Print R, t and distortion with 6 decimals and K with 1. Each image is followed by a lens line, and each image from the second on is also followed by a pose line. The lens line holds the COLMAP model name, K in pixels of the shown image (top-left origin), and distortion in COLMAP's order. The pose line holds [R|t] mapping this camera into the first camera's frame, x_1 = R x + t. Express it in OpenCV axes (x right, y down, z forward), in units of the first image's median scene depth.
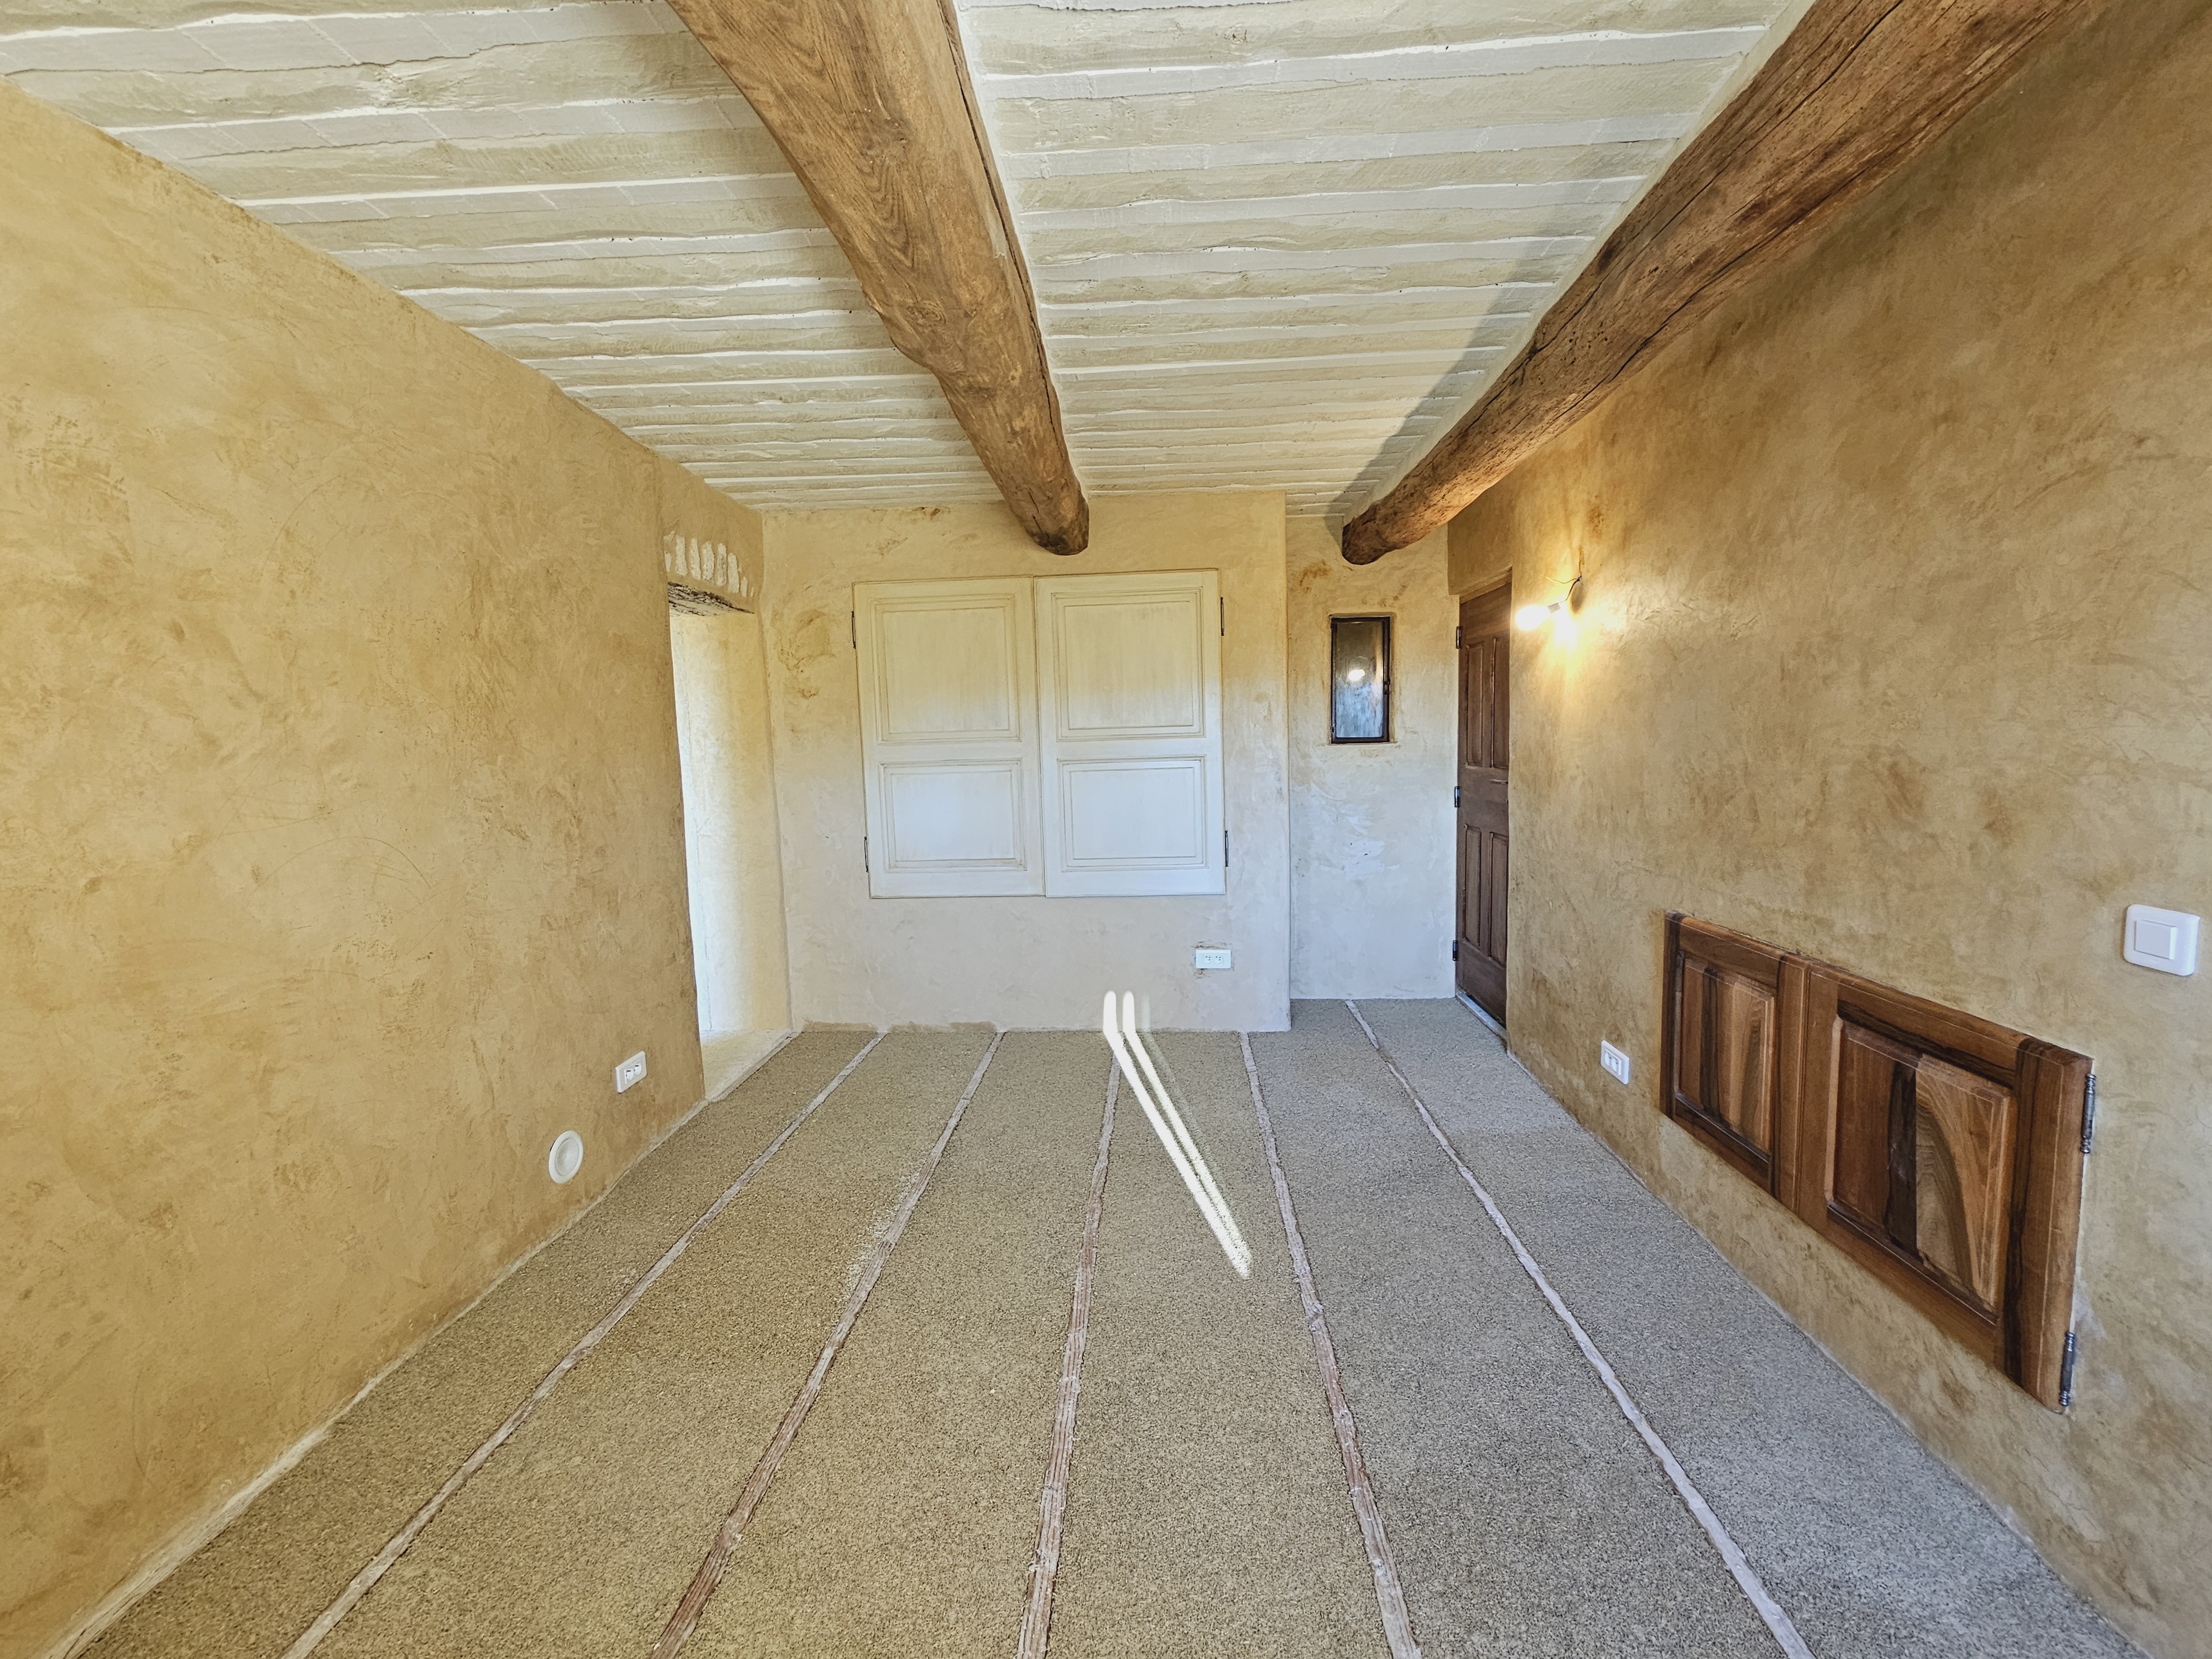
lens RADIAL K [[904.3, 0, 1102.5], [0, 904.3, 819.0], [0, 0, 1]] dist [0.004408, -0.002439]
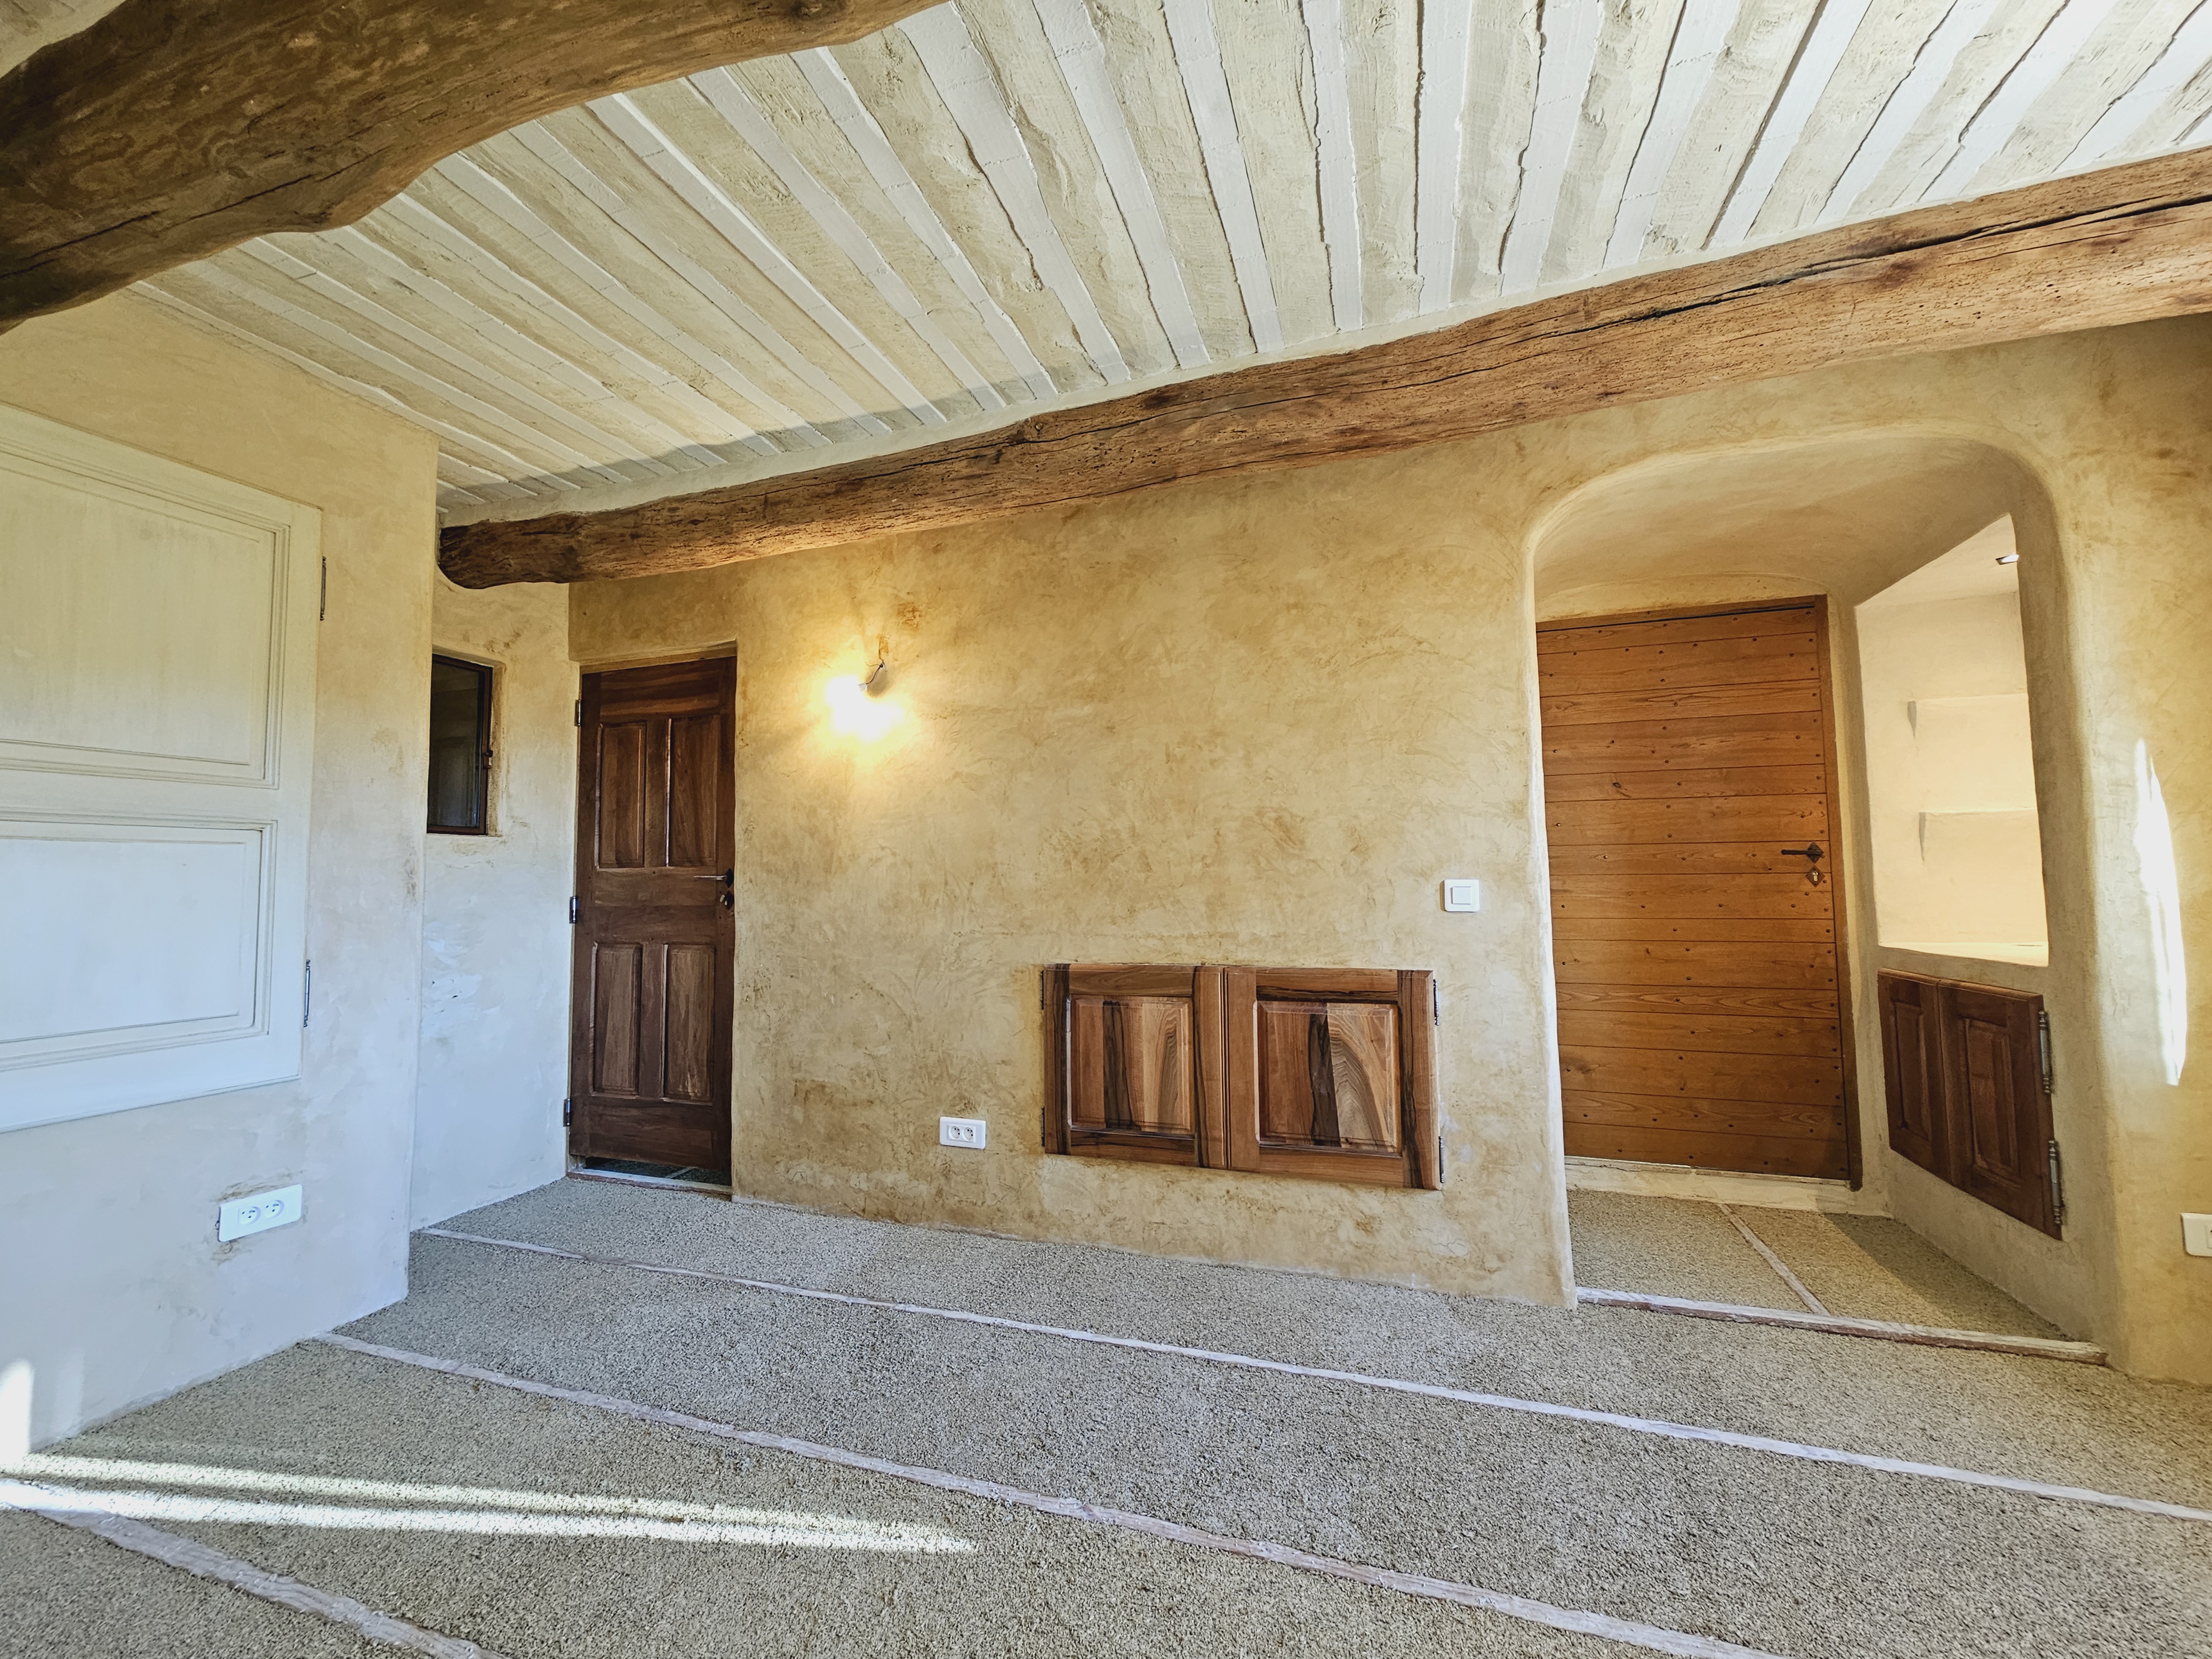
lens RADIAL K [[904.3, 0, 1106.6], [0, 904.3, 821.2], [0, 0, 1]] dist [0.004408, -0.002439]
pose [[0.264409, 0.091305, 0.960079, -0.474023], [0.095820, 0.988095, -0.120358, 0.072592], [-0.959639, 0.123818, 0.252513, 0.651030]]
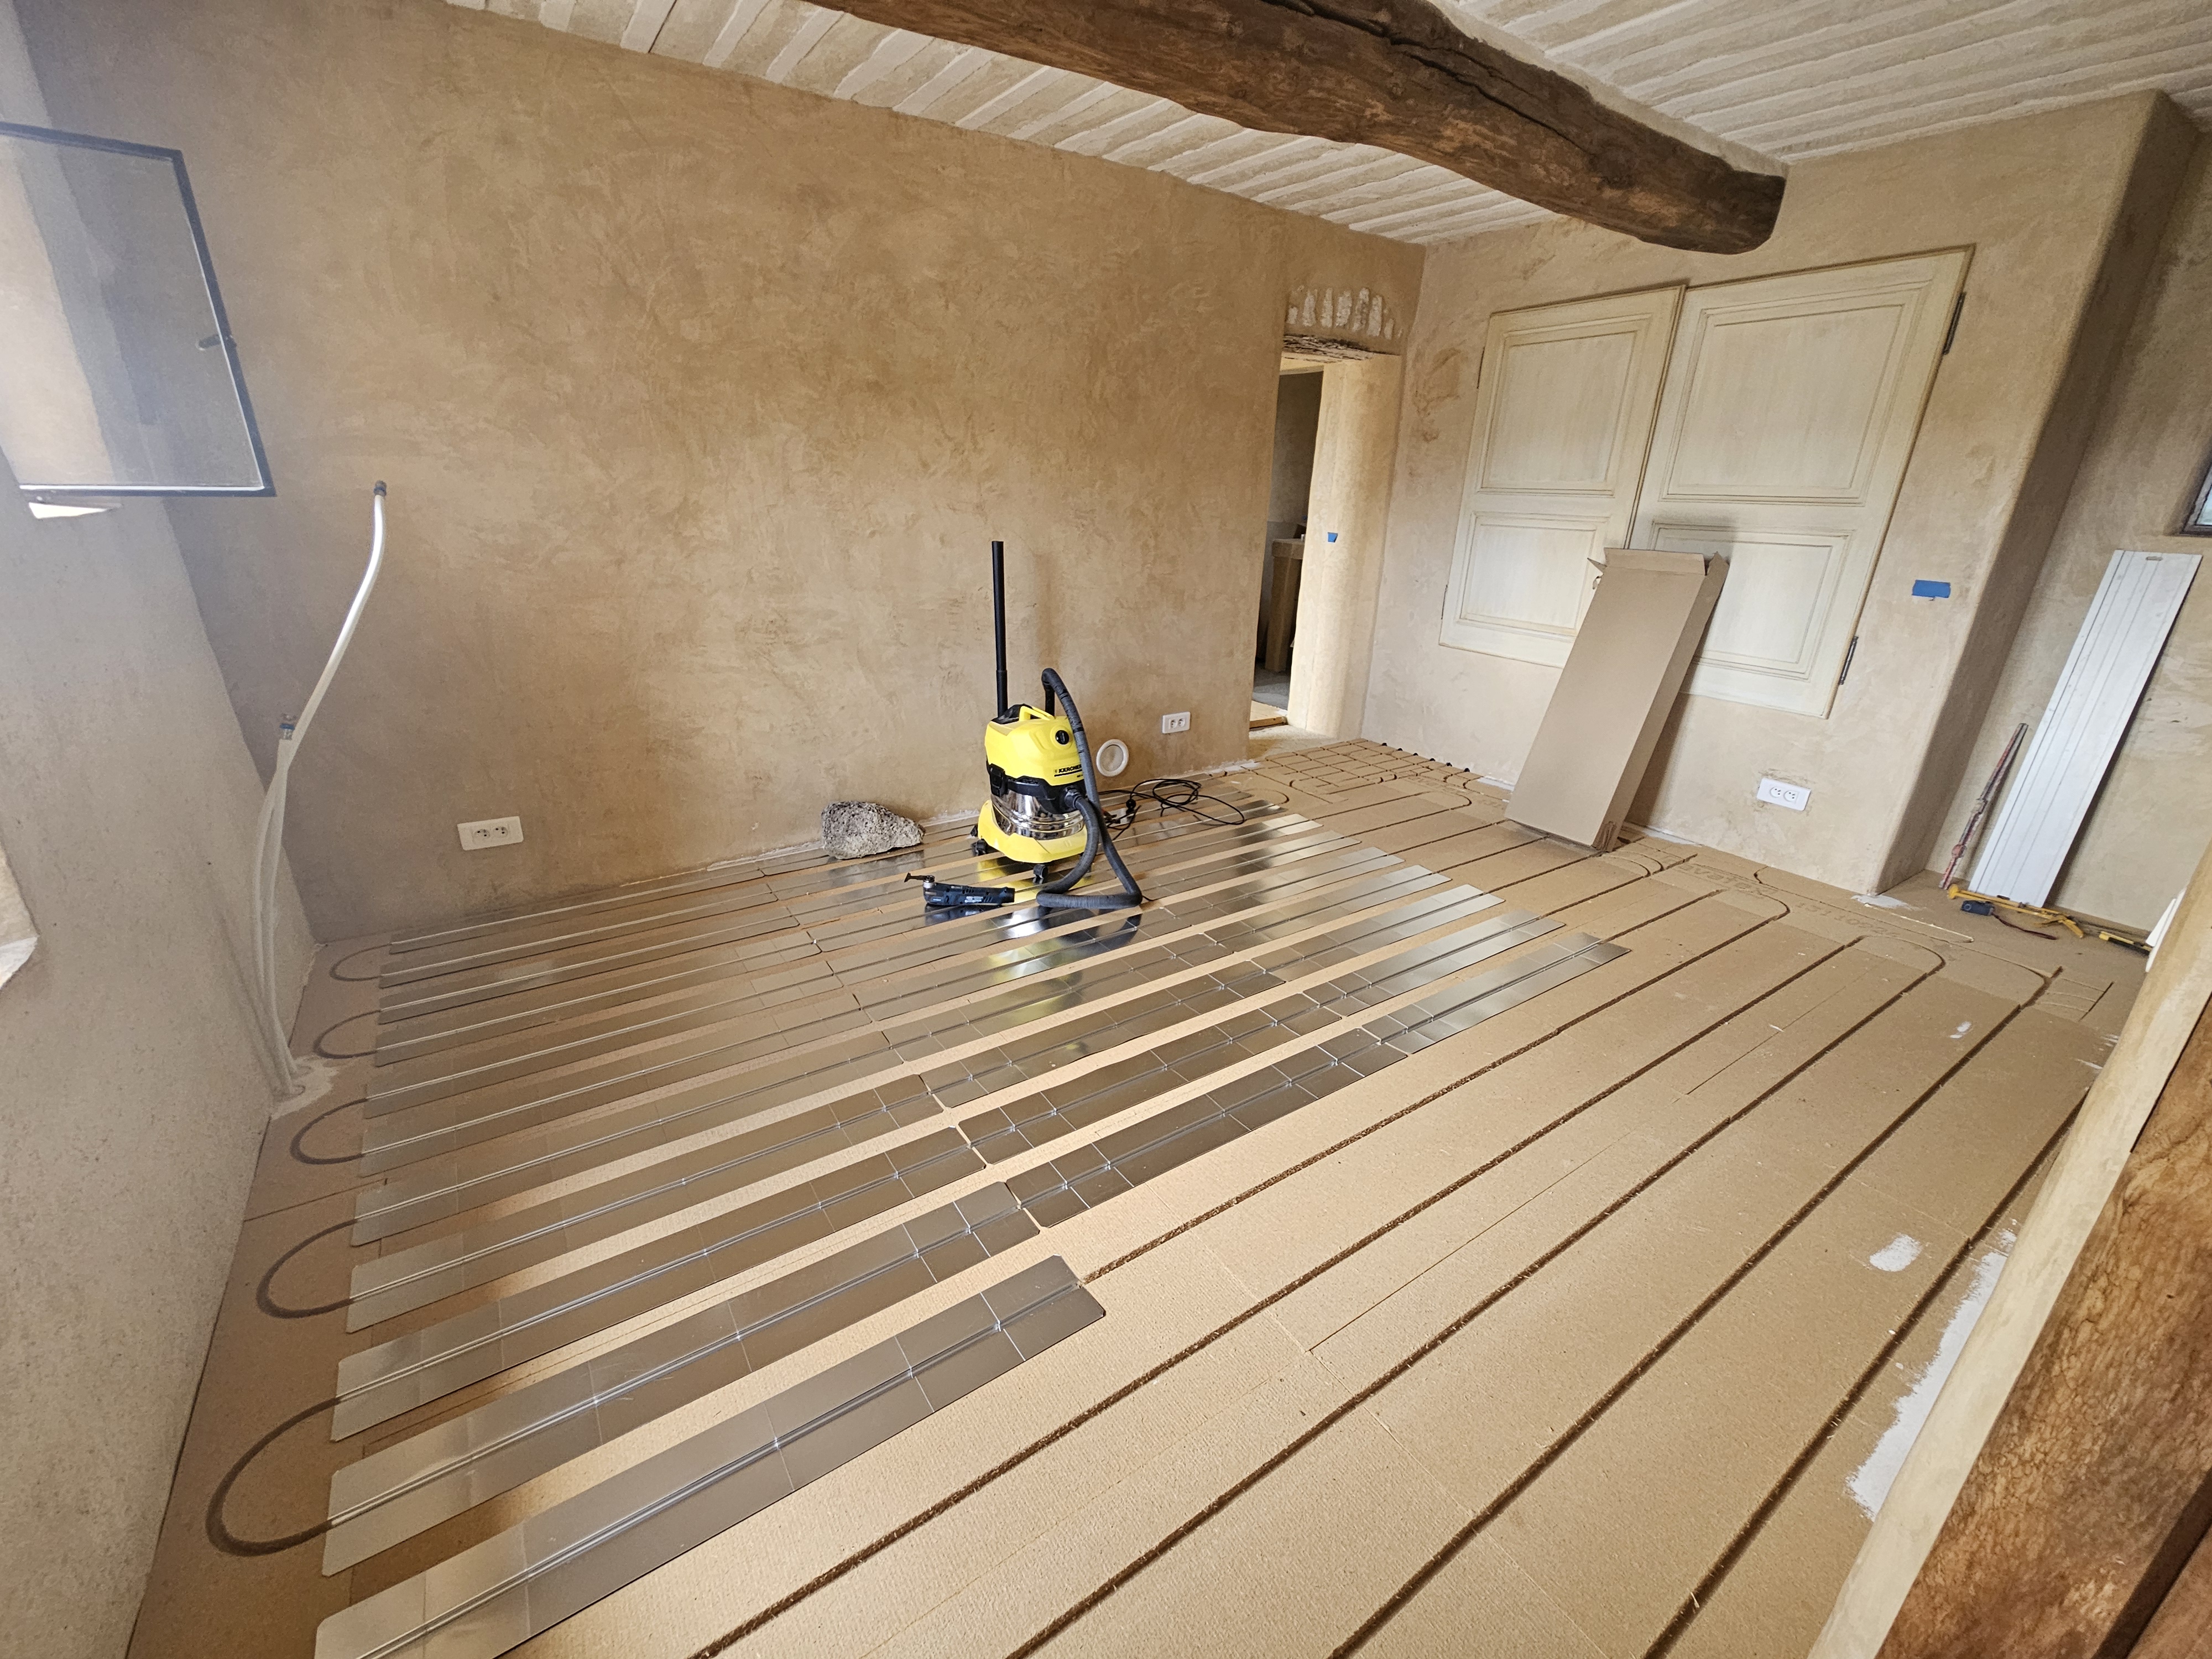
lens RADIAL K [[904.3, 0, 1100.4], [0, 904.3, 824.3], [0, 0, 1]] dist [0.004408, -0.002439]
pose [[0.602790, 0.324188, -0.729073, 0.621503], [-0.115504, 0.939568, 0.322289, -0.020625], [0.789496, -0.110061, 0.603807, 0.035112]]
